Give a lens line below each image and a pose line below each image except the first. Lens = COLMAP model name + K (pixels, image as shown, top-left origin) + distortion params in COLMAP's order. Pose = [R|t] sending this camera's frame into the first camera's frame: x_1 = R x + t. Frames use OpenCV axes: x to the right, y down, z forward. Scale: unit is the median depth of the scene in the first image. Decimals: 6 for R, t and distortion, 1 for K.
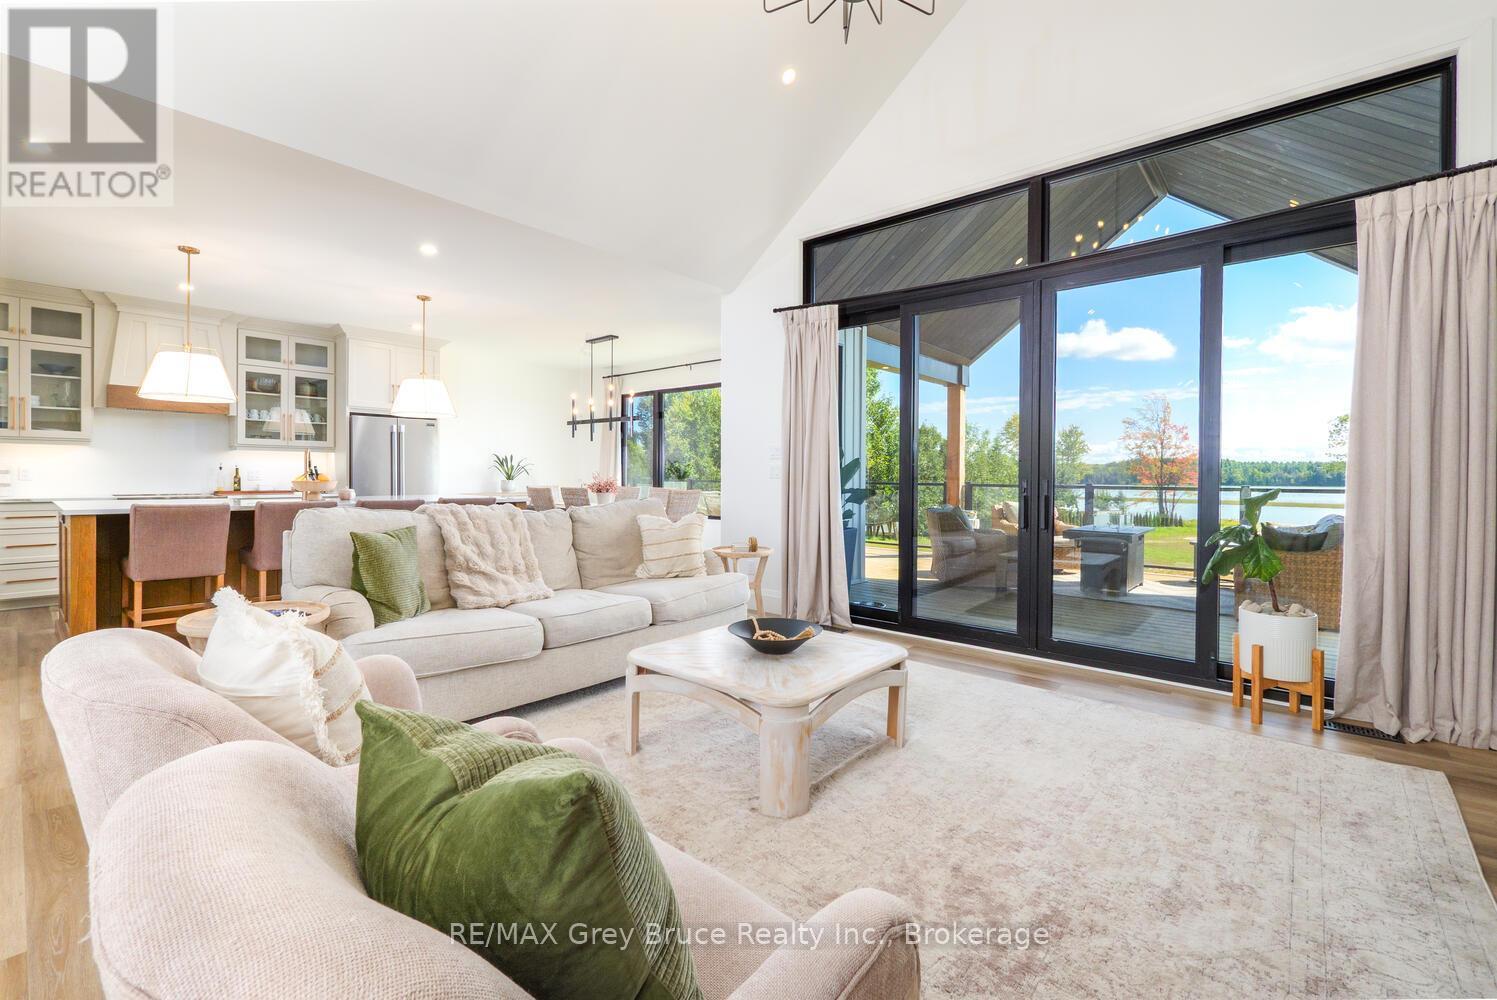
lens RADIAL K [[635.1, 0, 747.5], [0, 635.1, 485.5], [0, 0, 1]] dist [-0.000869, 0.000560]
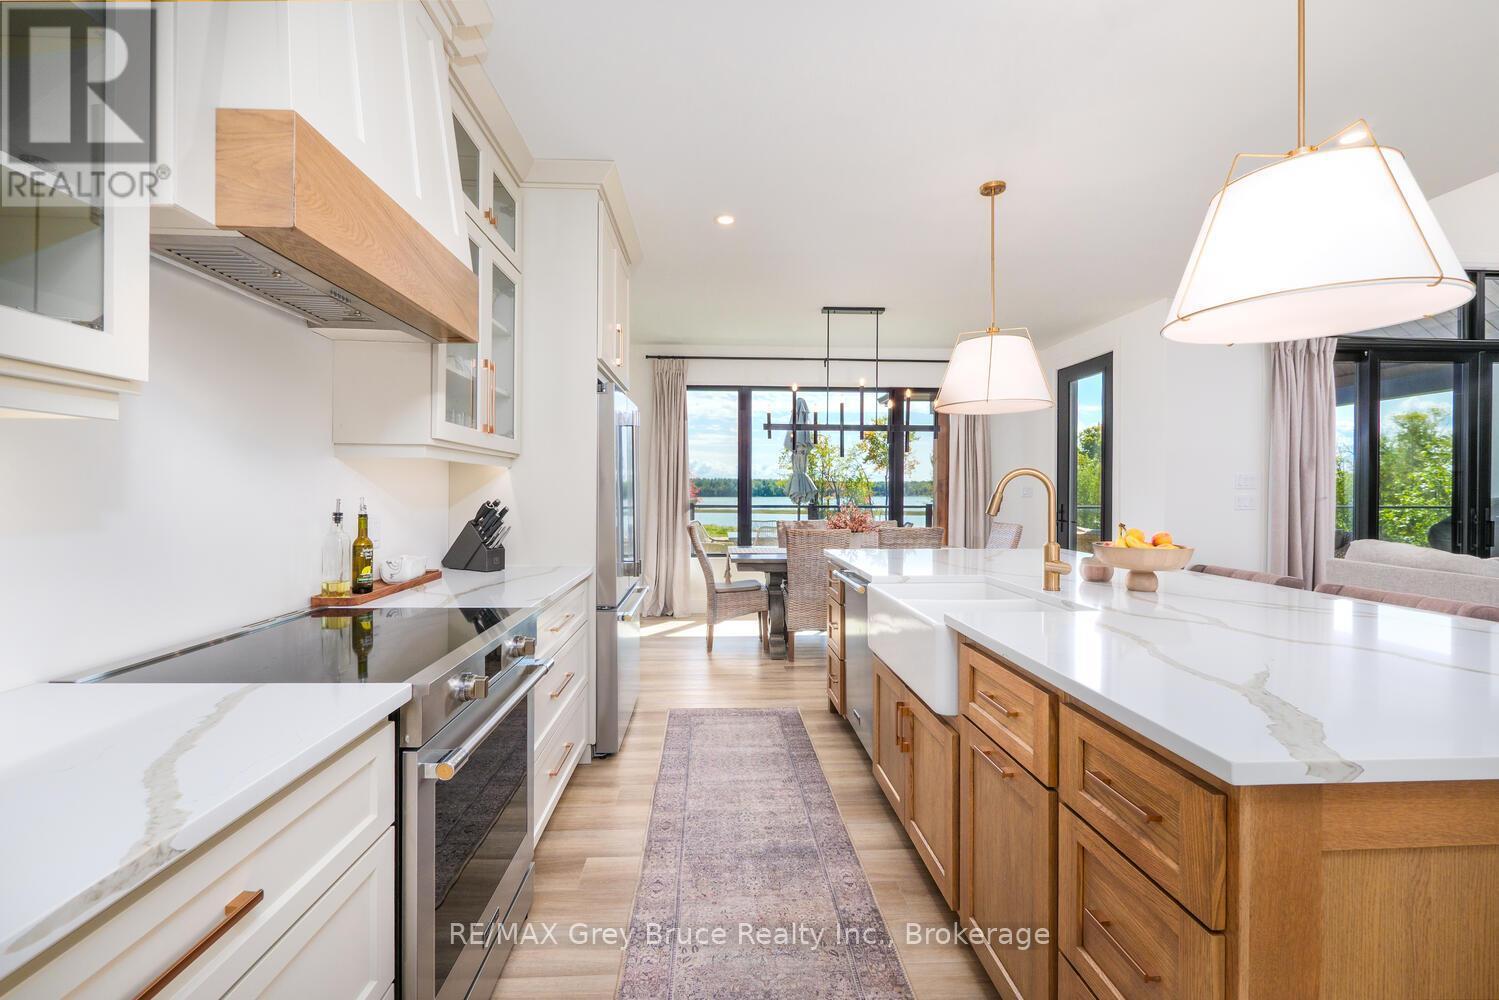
lens RADIAL K [[636.0, 0, 750.3], [0, 636.0, 493.8], [0, 0, 1]] dist [-0.000869, 0.000560]
pose [[0.722218, -0.010507, 0.691585, -1.478056], [0.015978, 0.999871, -0.001495, -0.058691], [-0.691481, 0.012130, 0.722293, 1.088066]]
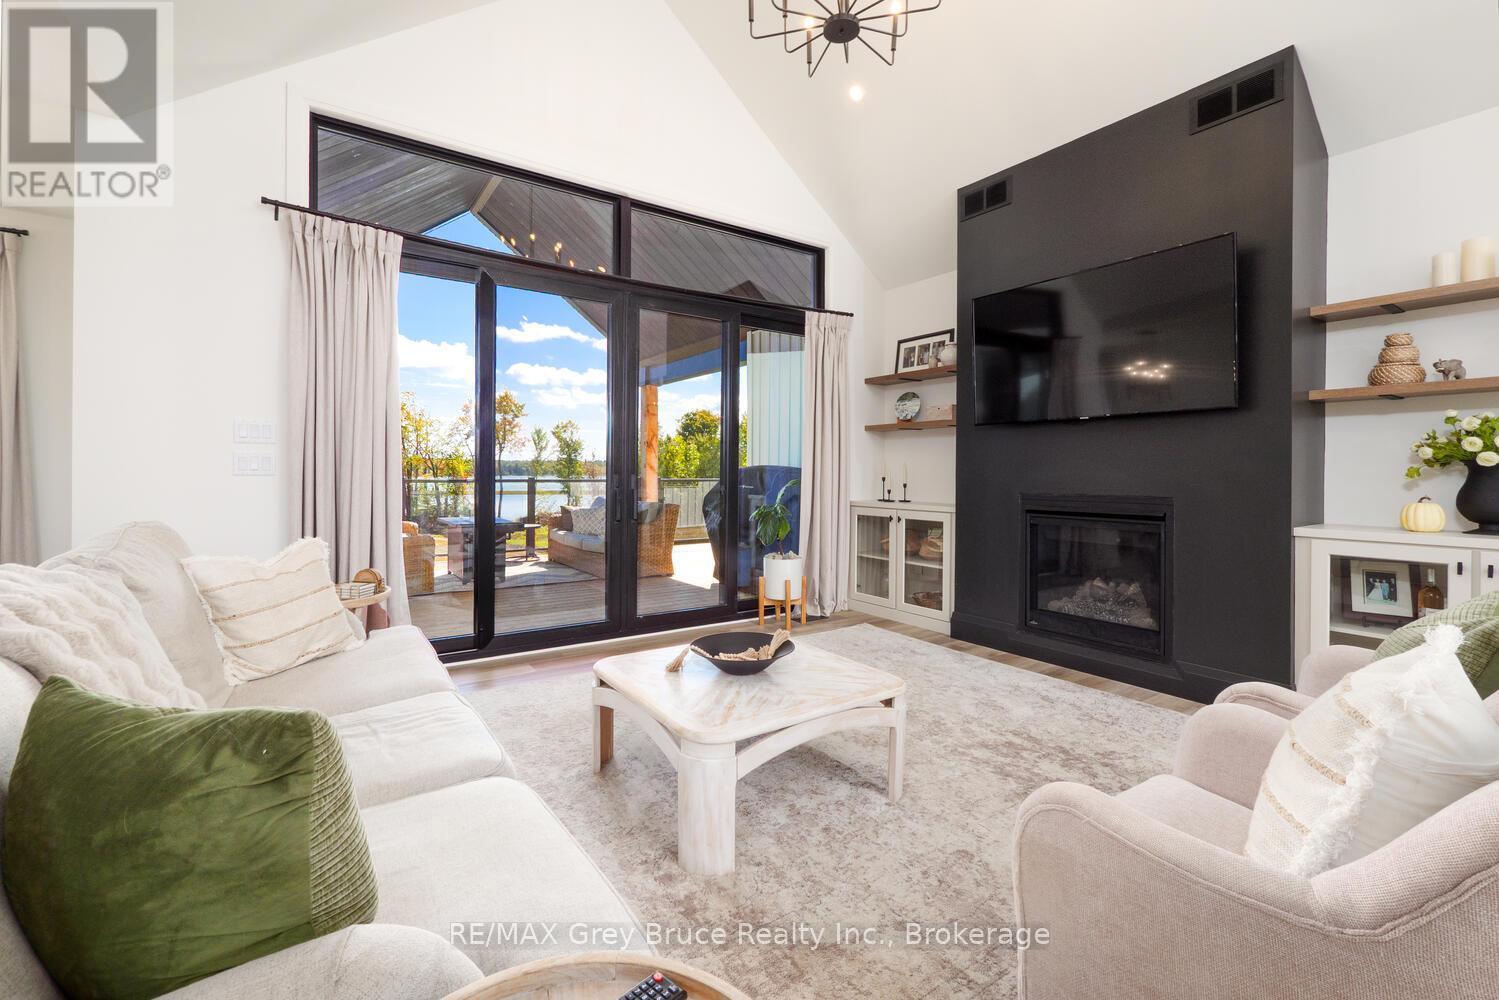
lens RADIAL K [[636.0, 0, 752.6], [0, 636.0, 485.6], [0, 0, 1]] dist [-0.000869, 0.000560]
pose [[0.264721, -0.026119, 0.963971, -0.545597], [0.010822, 0.999651, 0.024114, -0.015634], [-0.964264, 0.004048, 0.264912, 0.497427]]
